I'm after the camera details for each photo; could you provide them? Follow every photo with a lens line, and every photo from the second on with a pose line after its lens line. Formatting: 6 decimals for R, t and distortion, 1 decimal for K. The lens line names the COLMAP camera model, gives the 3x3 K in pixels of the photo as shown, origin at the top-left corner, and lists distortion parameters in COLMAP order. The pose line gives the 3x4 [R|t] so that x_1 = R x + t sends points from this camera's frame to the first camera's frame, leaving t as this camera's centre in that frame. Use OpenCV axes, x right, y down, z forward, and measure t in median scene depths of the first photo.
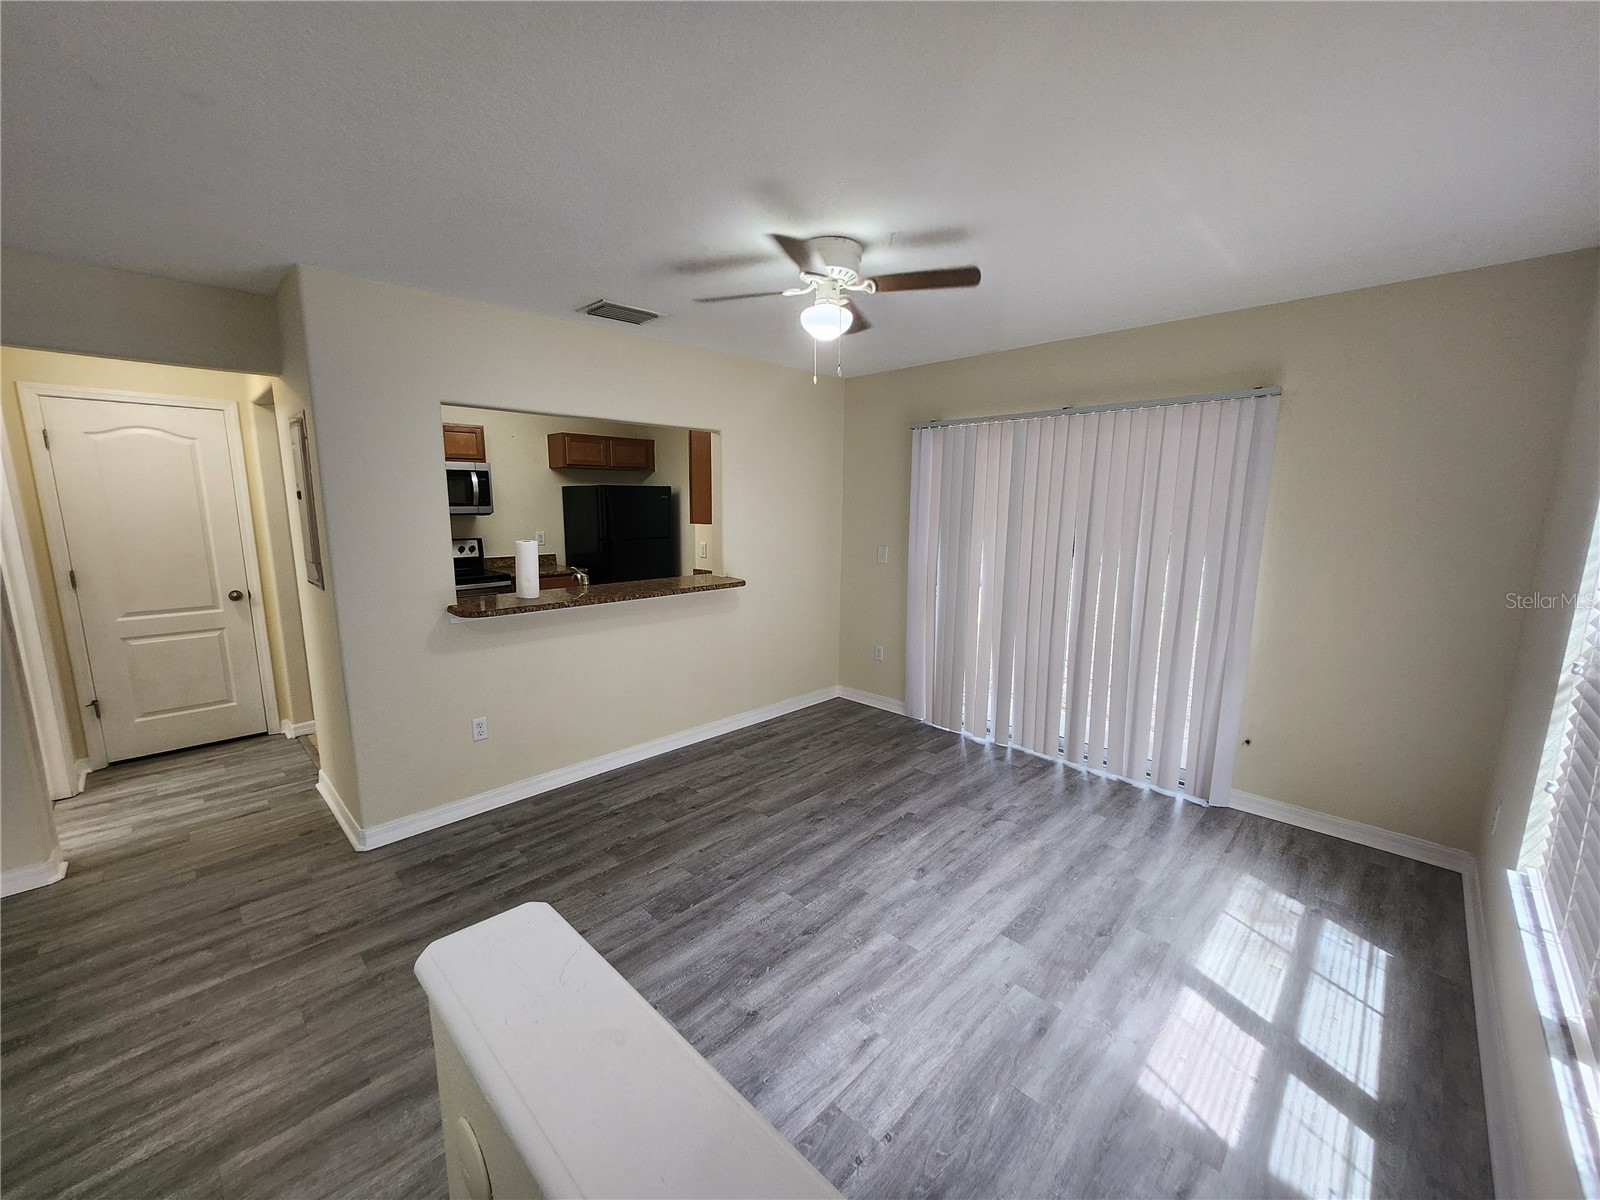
lens RADIAL K [[635.7, 0, 785.7], [0, 635.7, 605.1], [0, 0, 1]] dist [-0.002798, 0.002875]
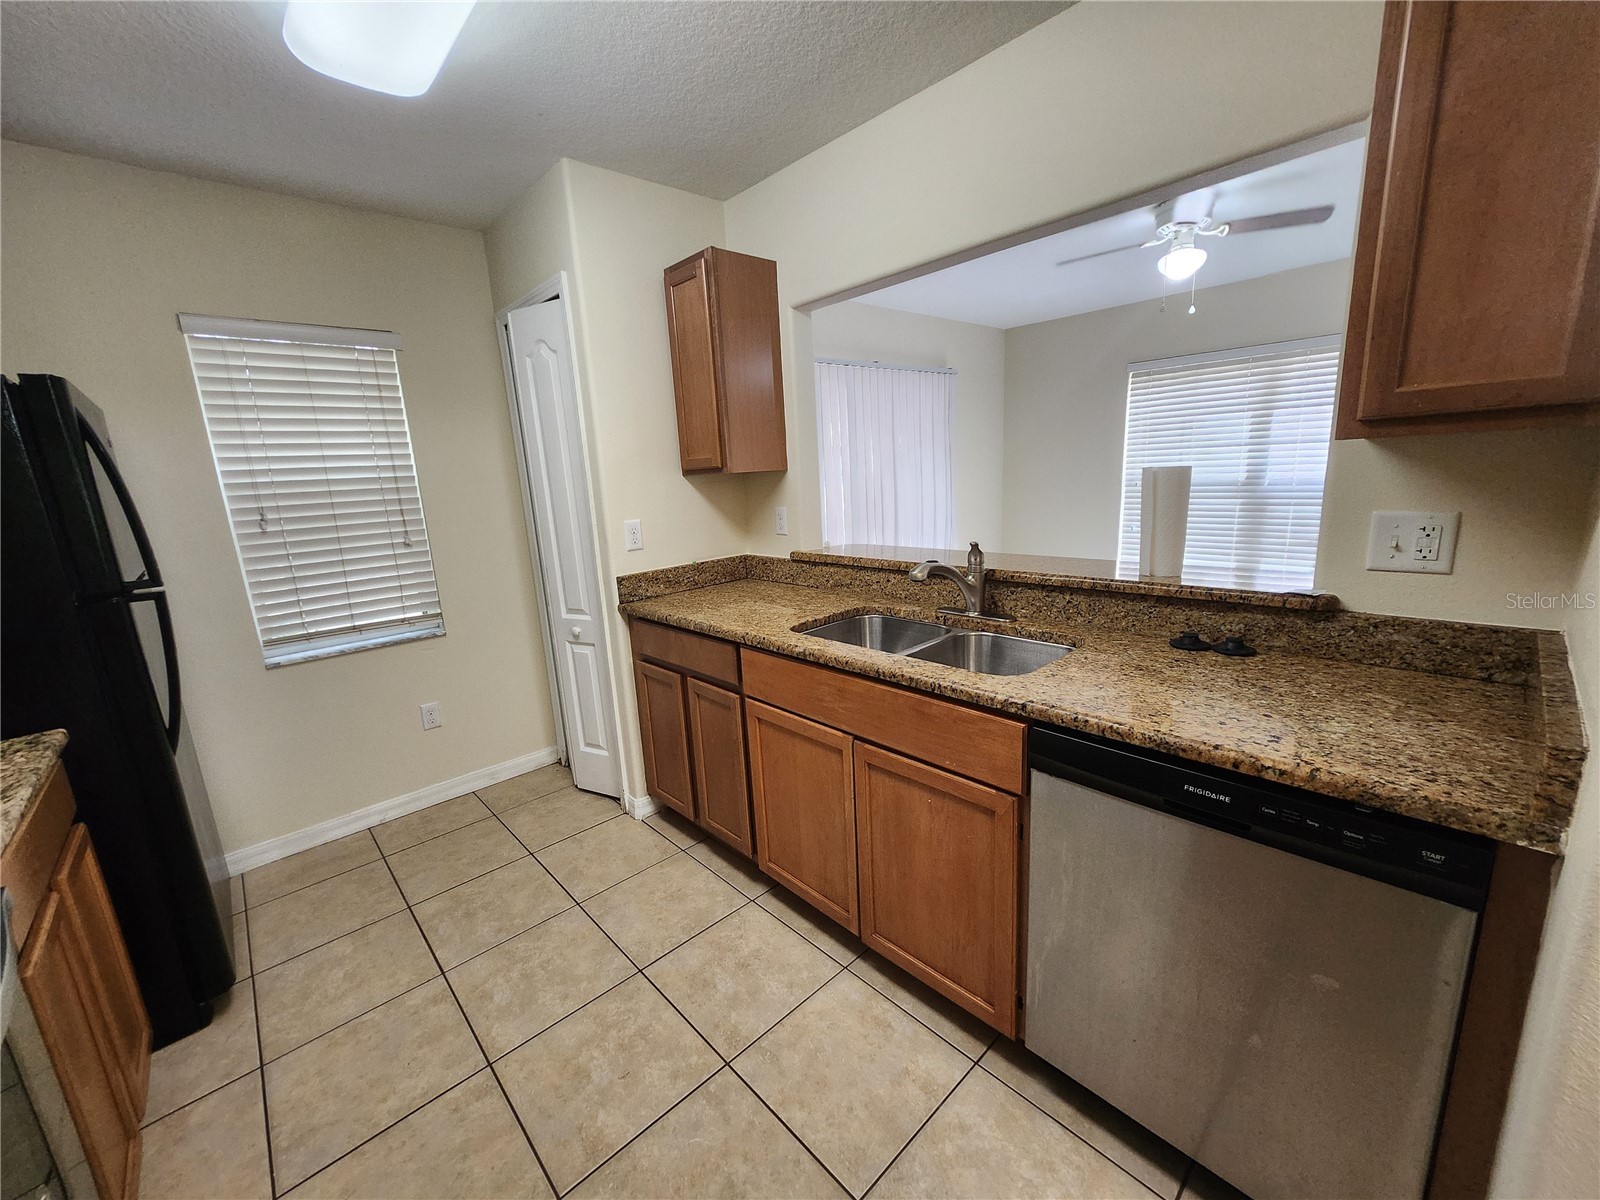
lens RADIAL K [[635.7, 0, 791.5], [0, 635.7, 600.8], [0, 0, 1]] dist [-0.002798, 0.002875]
pose [[0.049520, -0.214541, 0.975459, -1.102271], [0.216524, 0.955736, 0.199211, -0.191836], [-0.975020, 0.201346, 0.093782, 1.466308]]
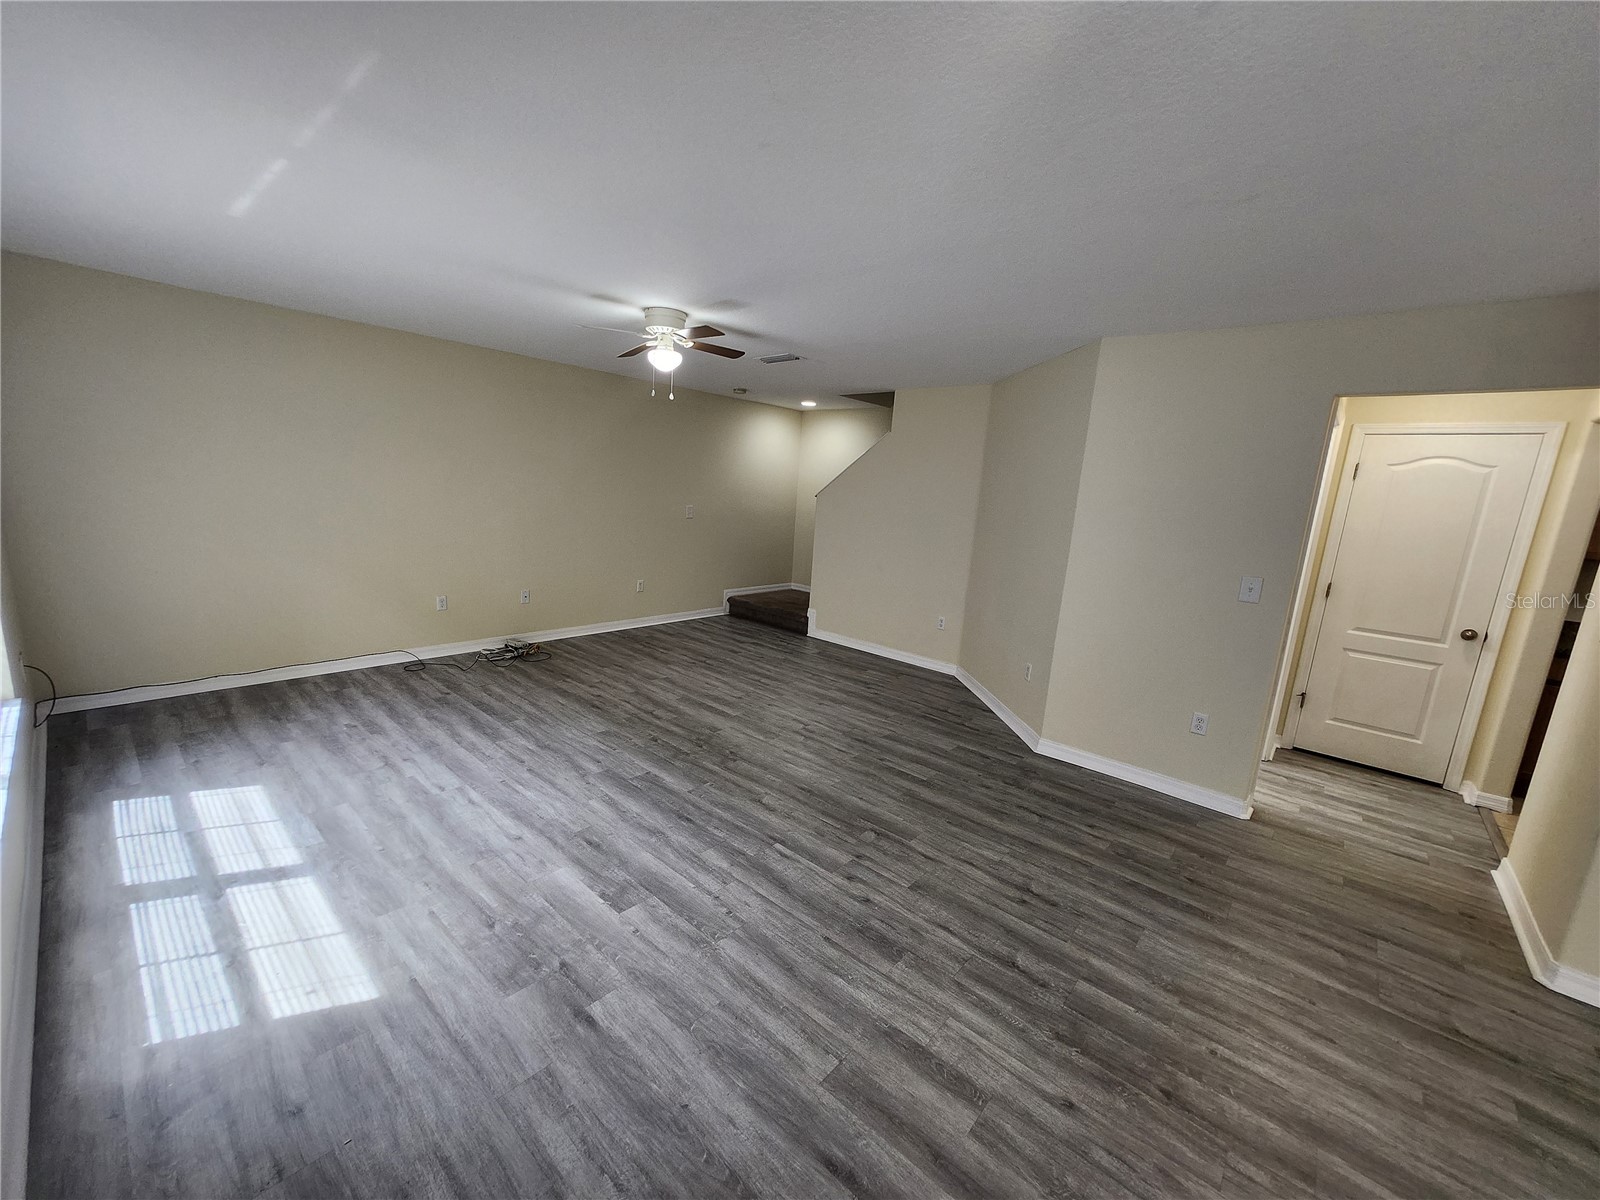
lens RADIAL K [[635.7, 0, 788.7], [0, 635.7, 603.6], [0, 0, 1]] dist [-0.002798, 0.002875]
pose [[0.053610, 0.186018, -0.981083, -0.031633], [-0.226712, 0.959106, 0.169463, 0.013642], [0.972485, 0.213338, 0.093590, -0.084128]]
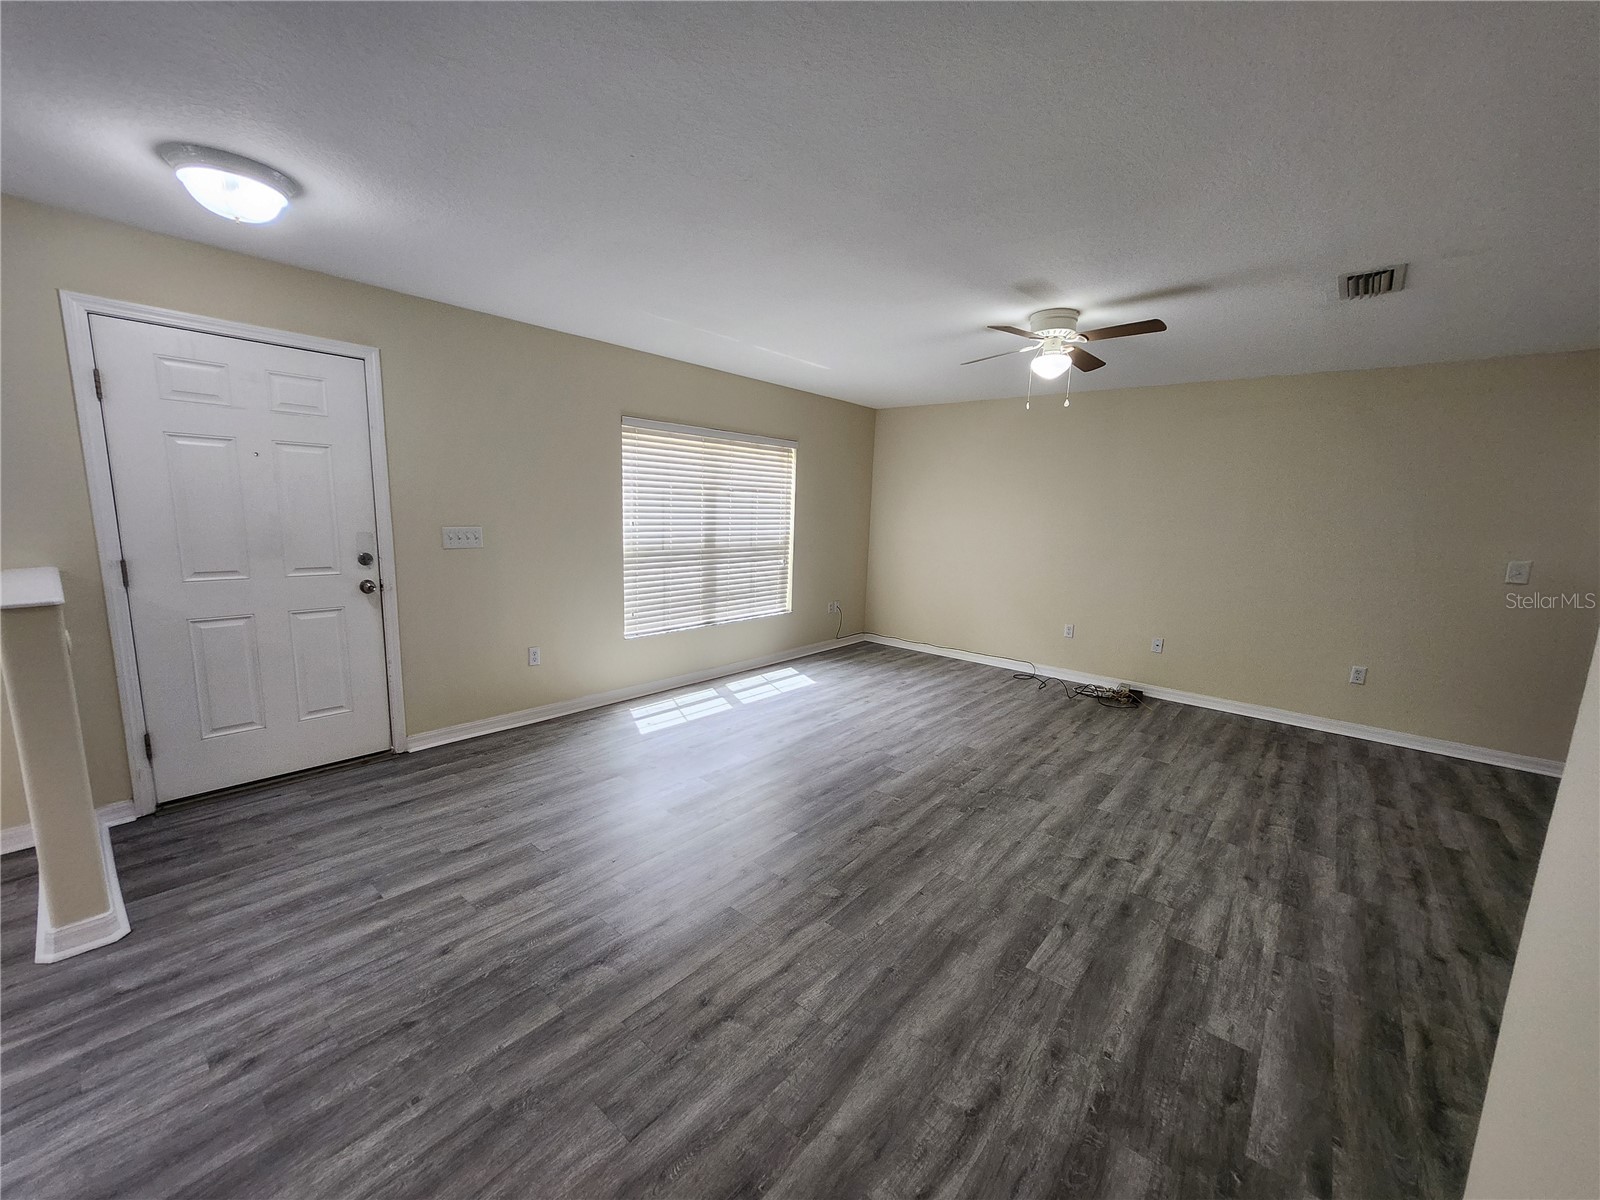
lens RADIAL K [[635.7, 0, 786.2], [0, 635.7, 603.9], [0, 0, 1]] dist [-0.002798, 0.002875]
pose [[-0.996856, -0.026503, -0.074671, -0.841018], [-0.048862, 0.947496, 0.316011, -0.118451], [0.062375, 0.318666, -0.945812, 0.914489]]
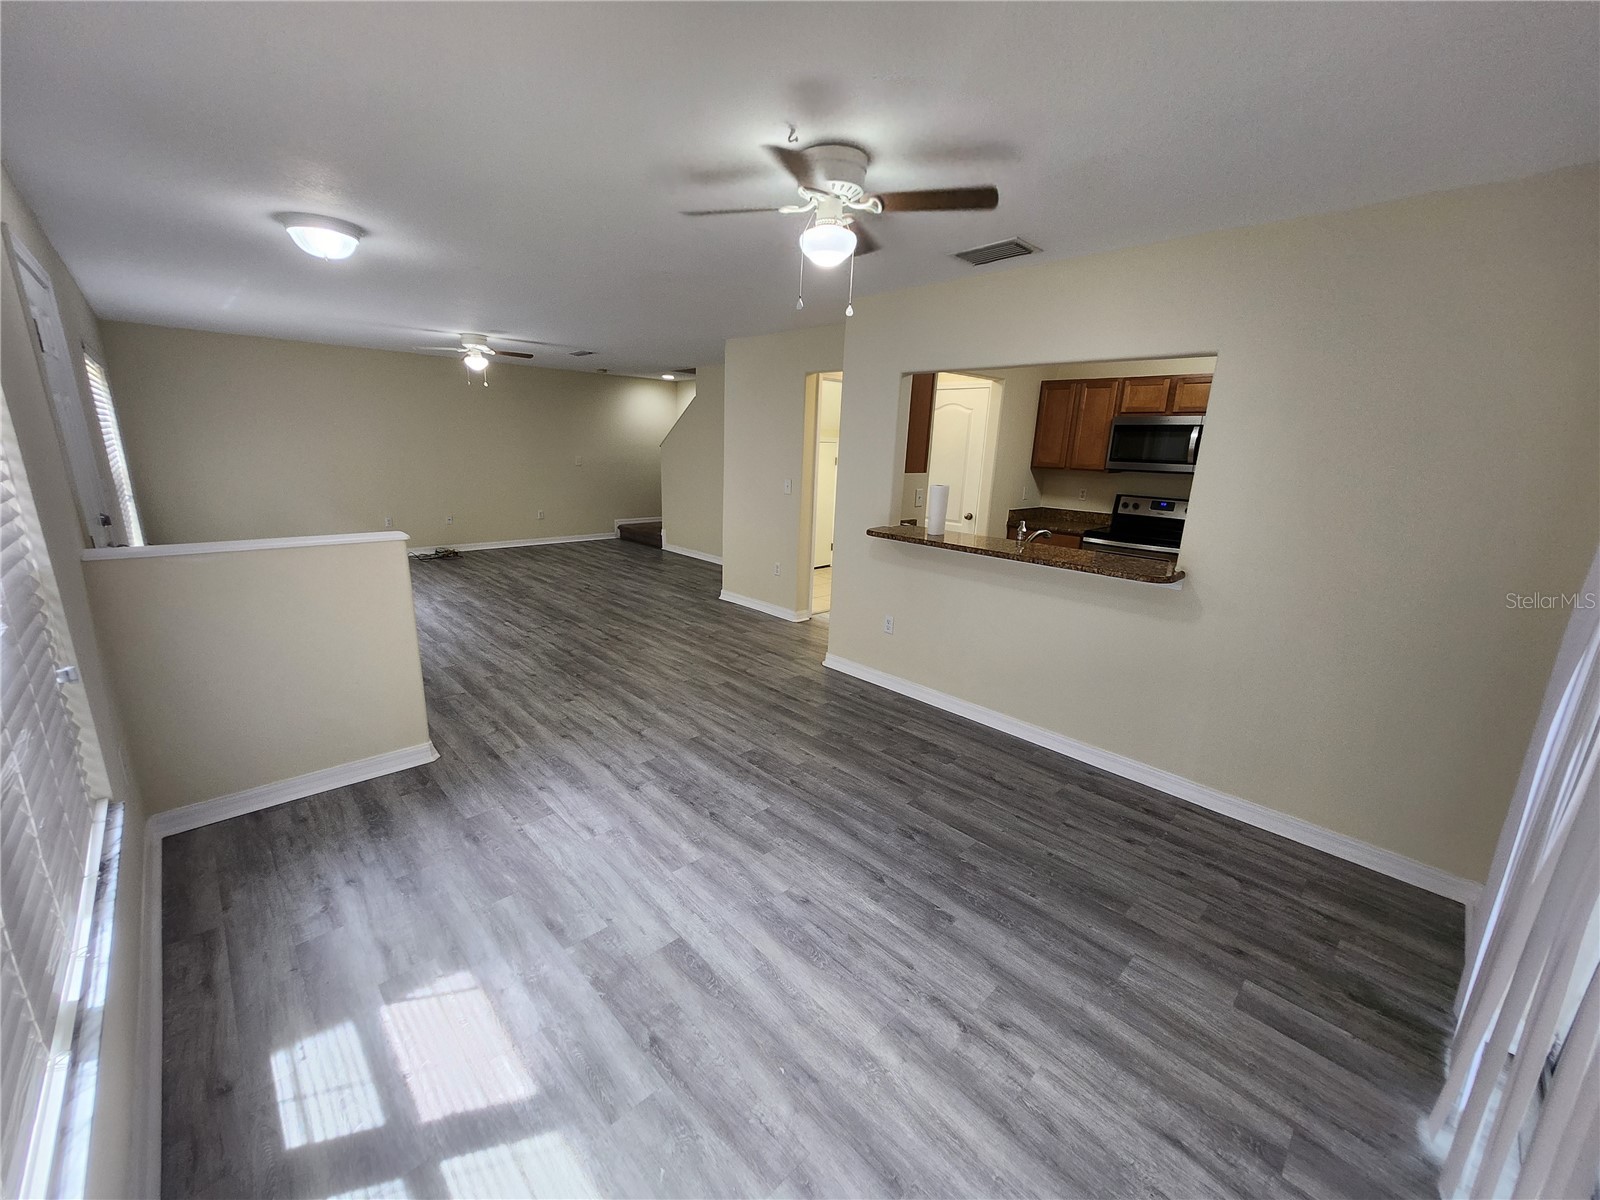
lens RADIAL K [[635.7, 0, 786.8], [0, 635.7, 603.6], [0, 0, 1]] dist [-0.002798, 0.002875]
pose [[-0.028423, 0.241973, -0.969867, 0.894594], [-0.196517, 0.949971, 0.242768, -0.140639], [0.980088, 0.197495, 0.020551, 0.857436]]
